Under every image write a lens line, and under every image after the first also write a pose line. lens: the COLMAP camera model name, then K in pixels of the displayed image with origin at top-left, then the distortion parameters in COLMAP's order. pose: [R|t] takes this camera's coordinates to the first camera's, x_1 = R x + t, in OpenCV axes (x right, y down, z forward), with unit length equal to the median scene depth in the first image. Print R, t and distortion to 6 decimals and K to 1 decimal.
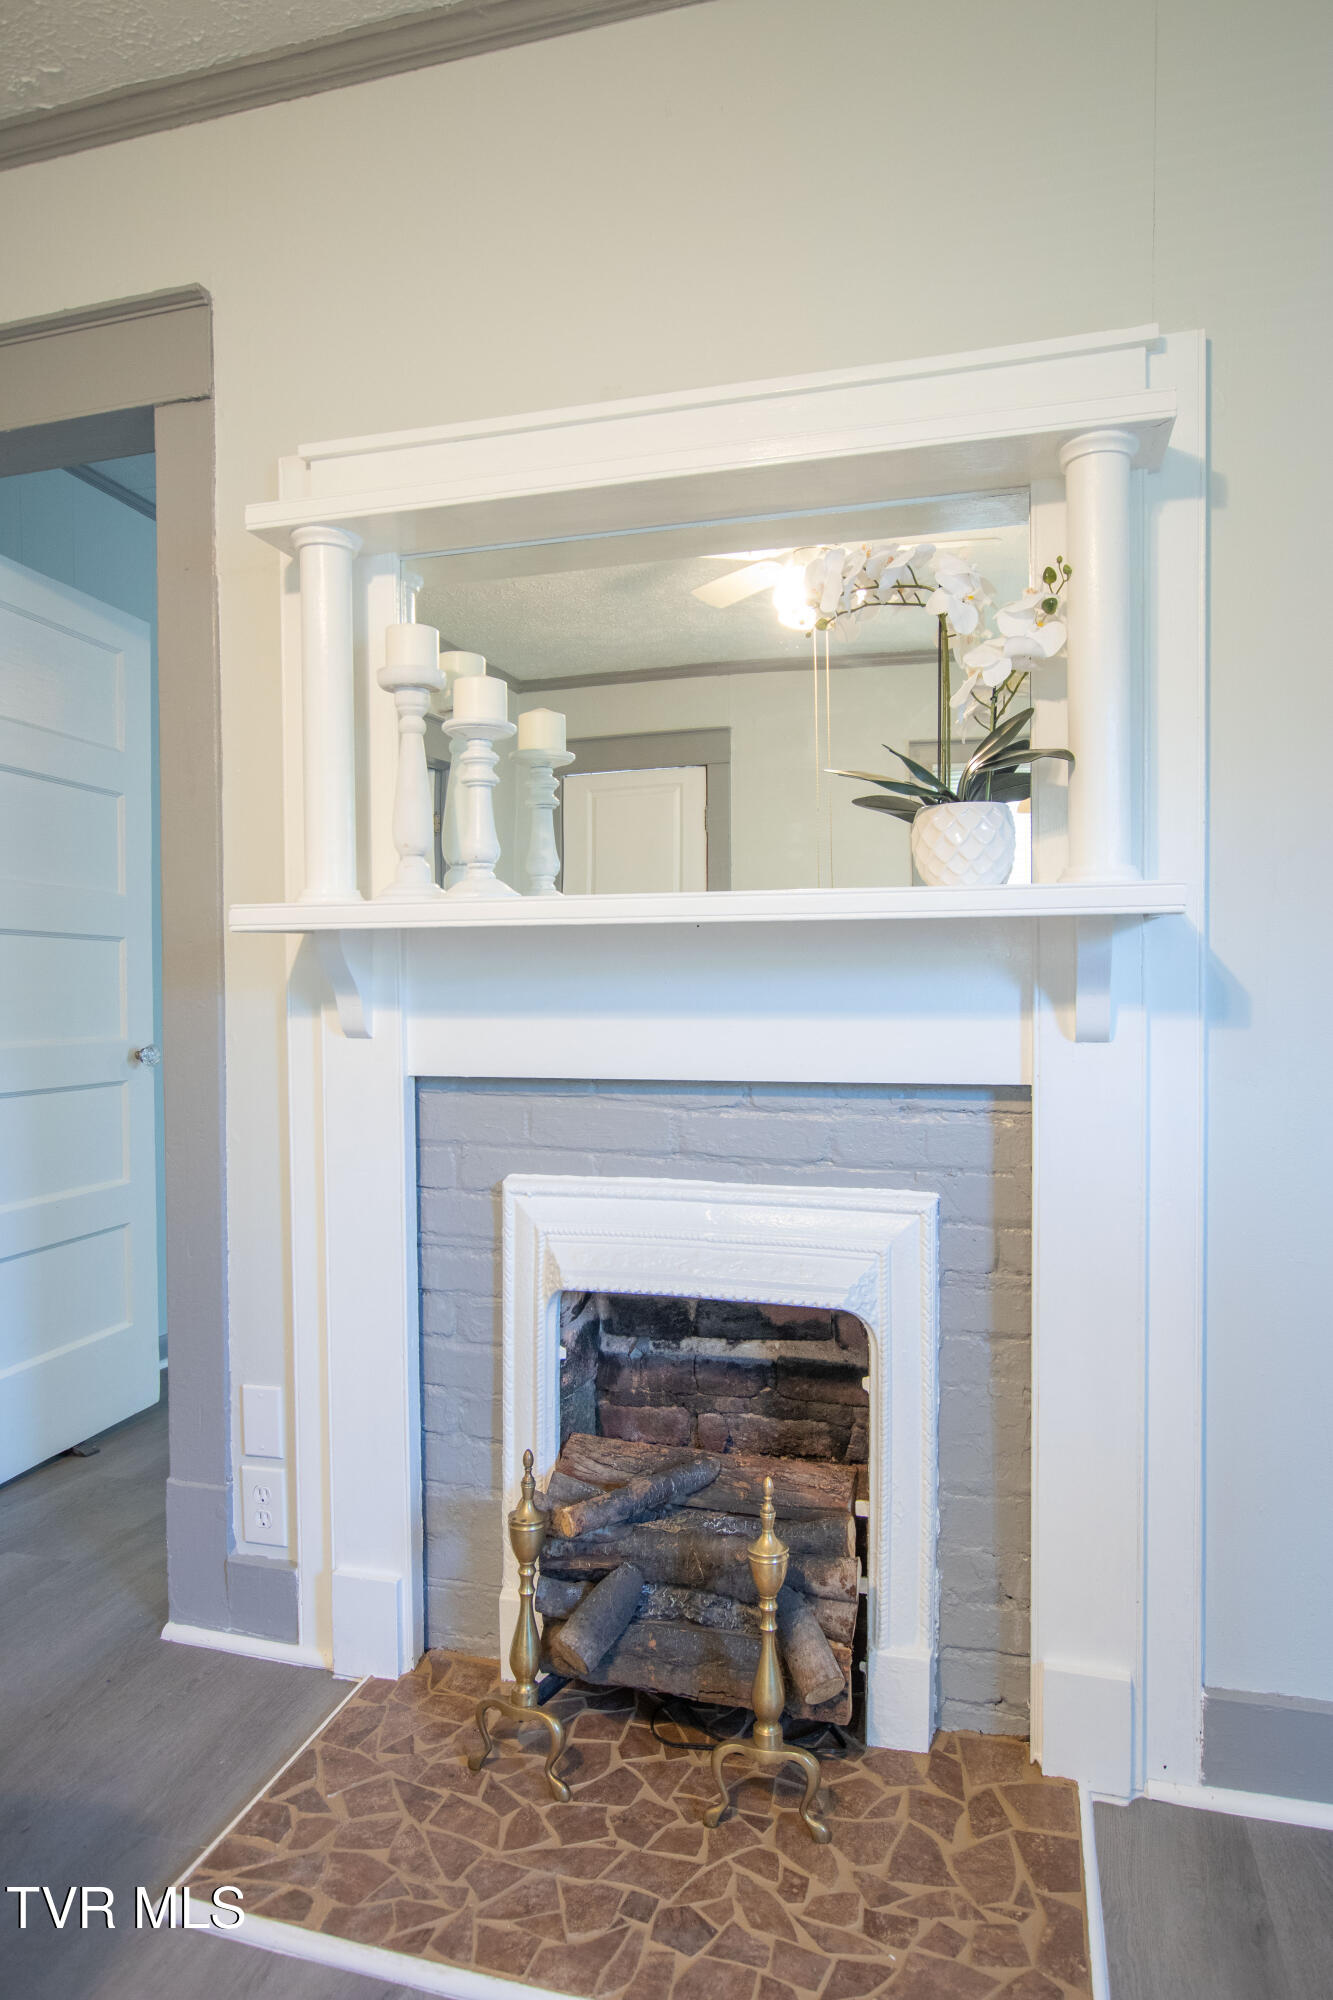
lens RADIAL K [[1228.8, 0, 680.7], [0, 1228.8, 1007.4], [0, 0, 1]] dist [-0.019563, 0.001063]
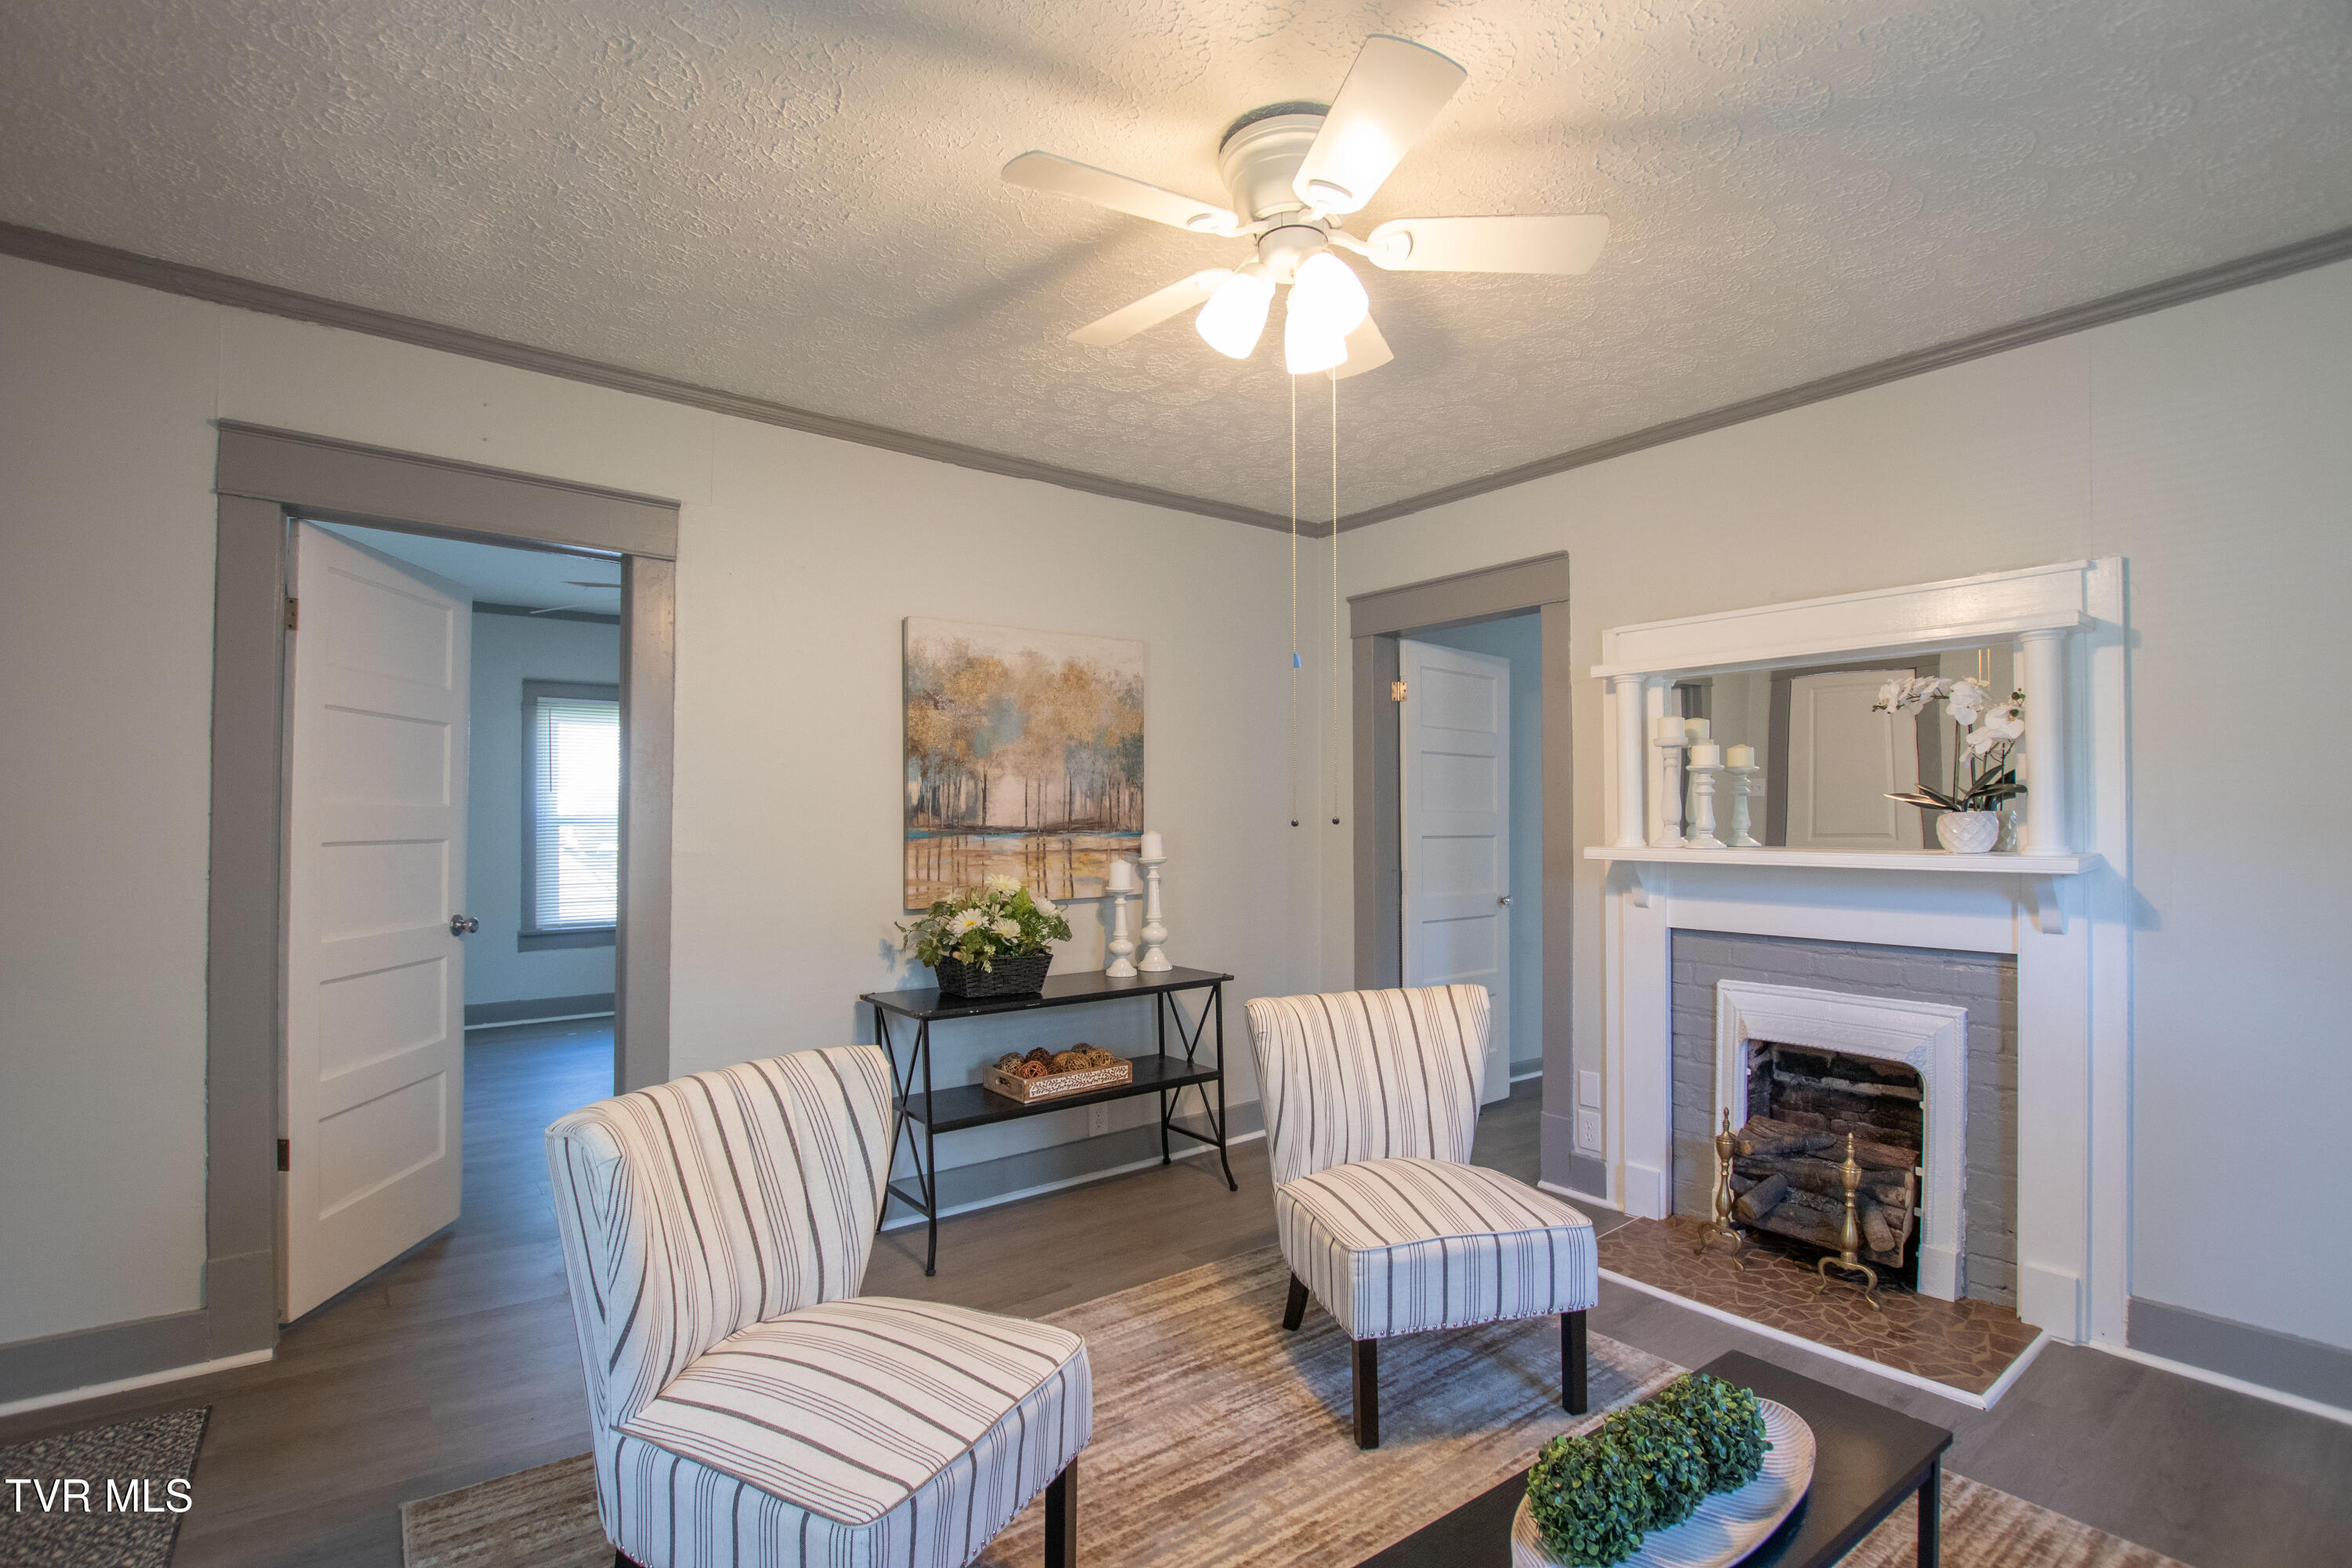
lens RADIAL K [[1105.0, 0, 1166.7], [0, 1105.0, 806.3], [0, 0, 1]] dist [-0.023371, -0.000117]
pose [[0.808112, -0.000033, -0.589029, 0.203153], [-0.015535, 0.999651, -0.021370, -0.103207], [0.588824, 0.026420, 0.807829, -1.081957]]
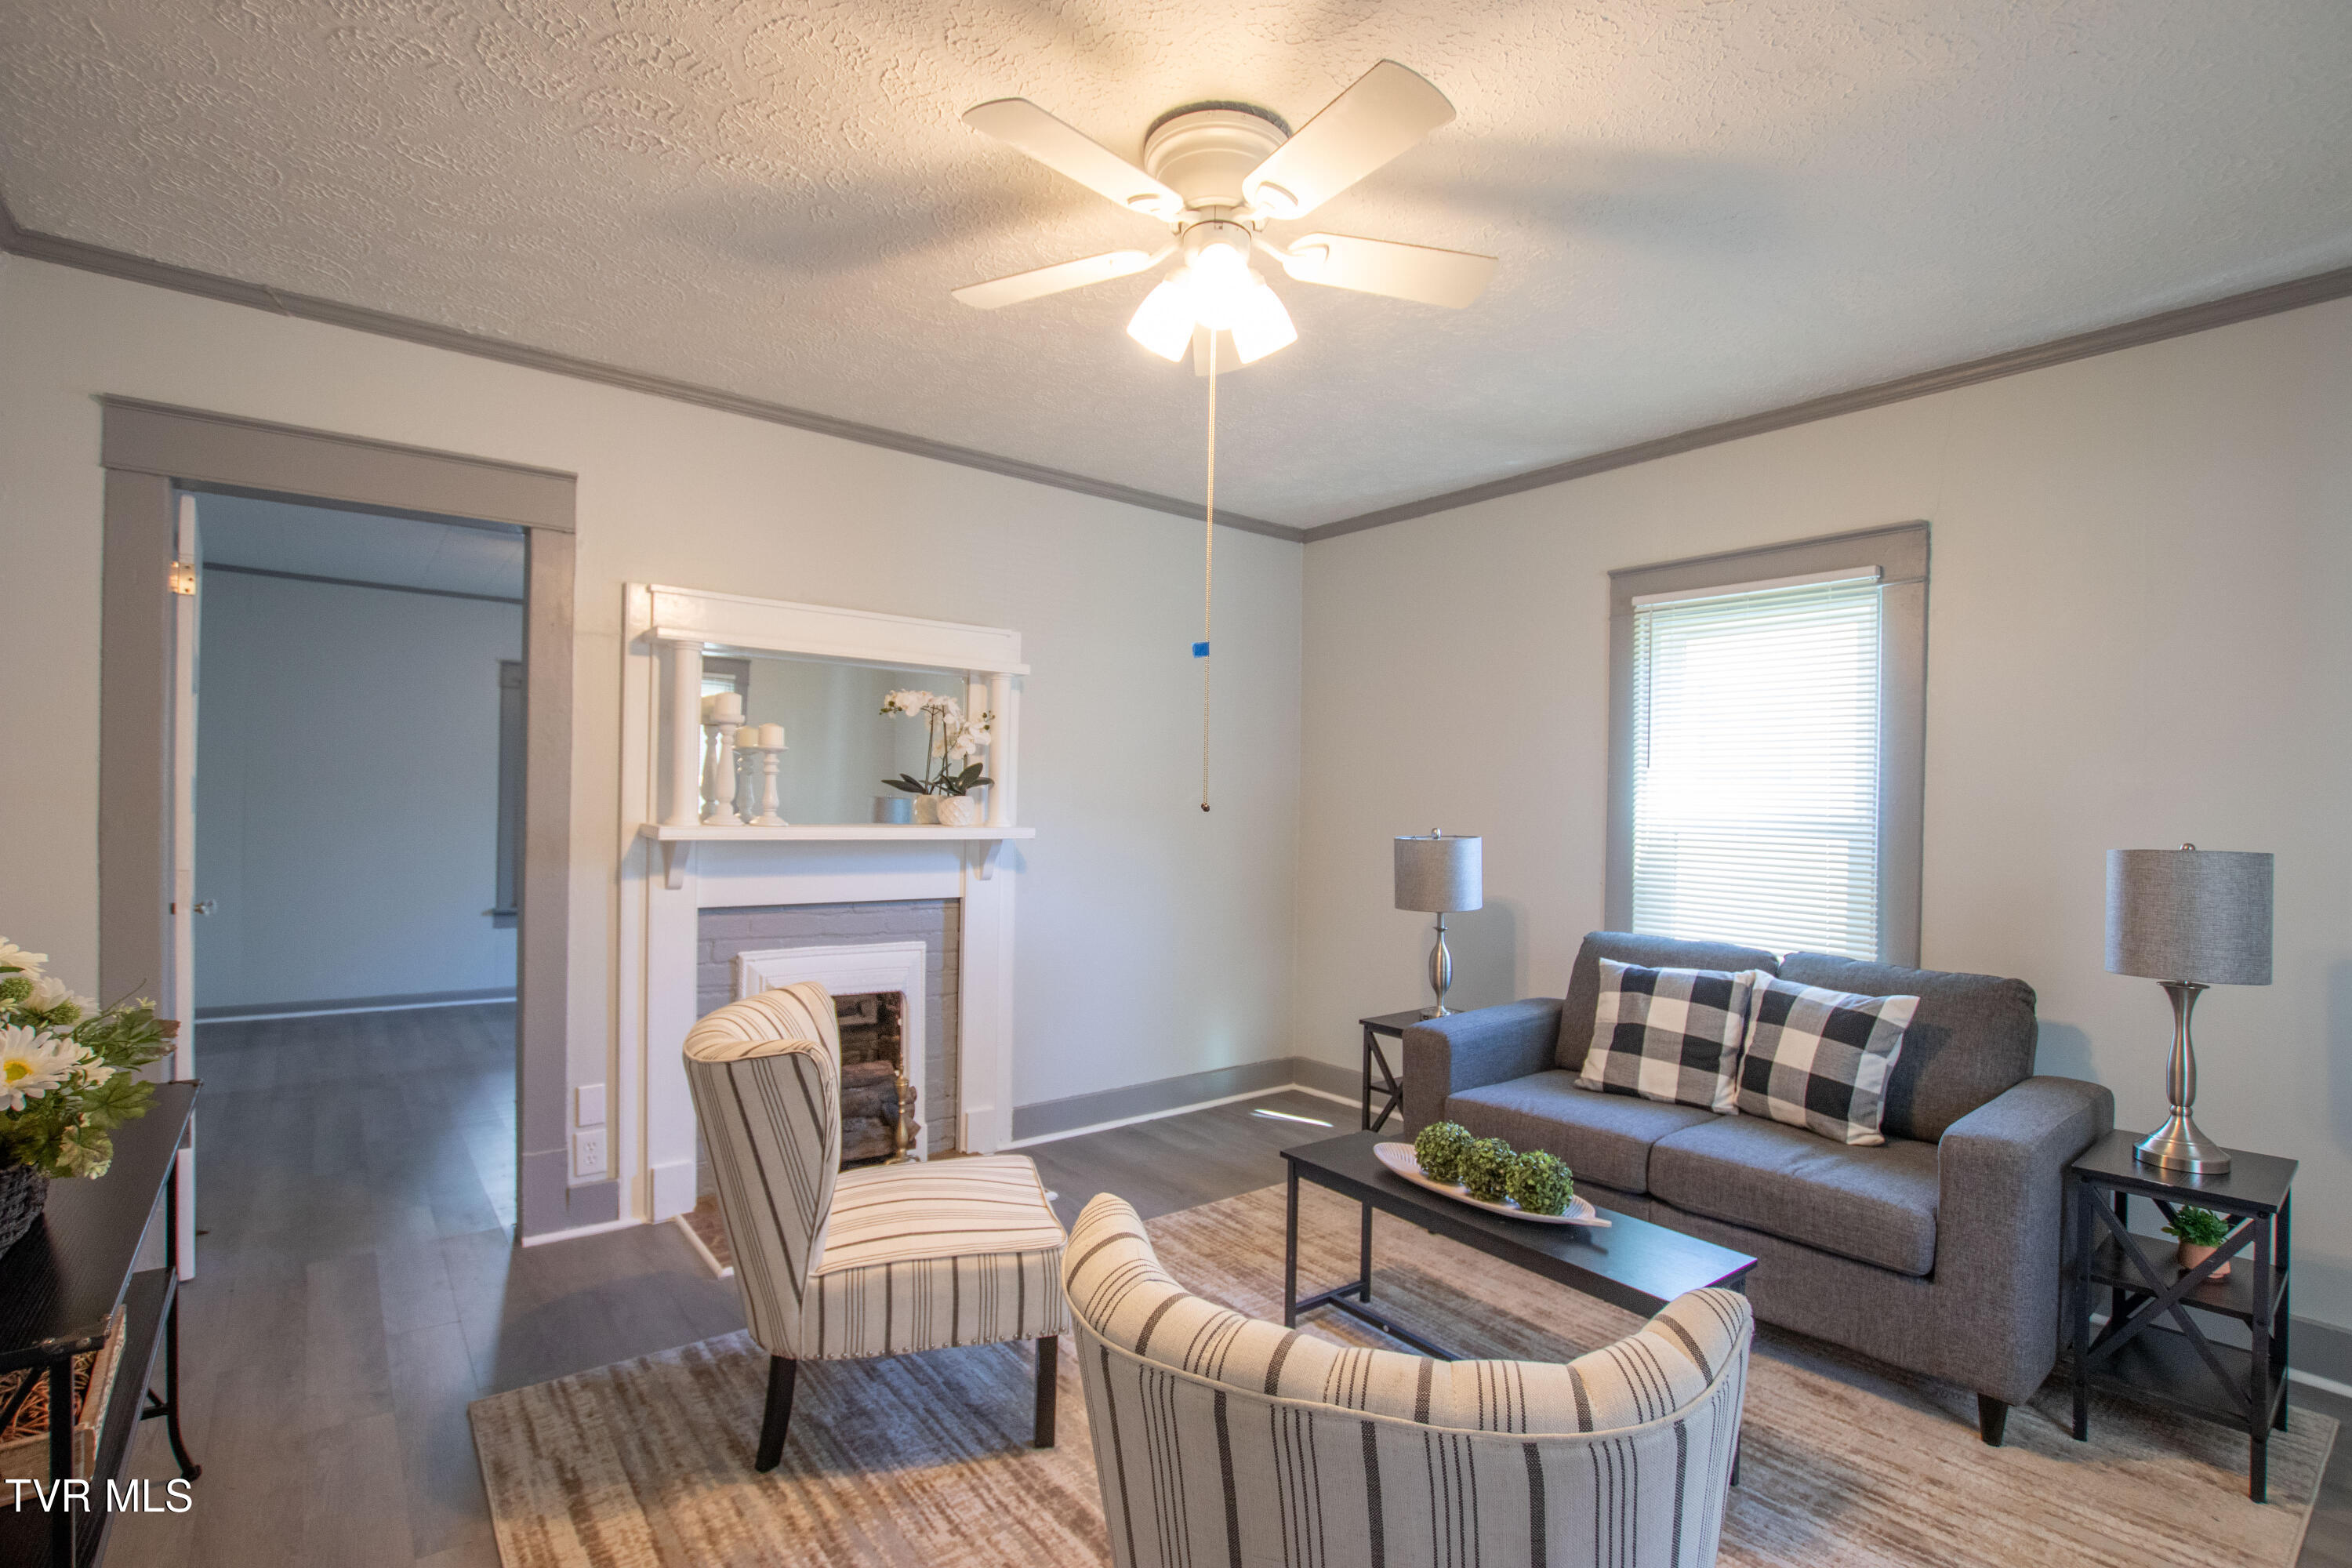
lens RADIAL K [[1076.4, 0, 1174.6], [0, 1076.4, 817.4], [0, 0, 1]] dist [-0.022941, -0.000207]
pose [[0.580151, 0.011904, 0.814422, -1.300388], [-0.007994, 0.999928, -0.008921, -0.089418], [-0.814470, -0.001335, 0.580204, -0.704683]]
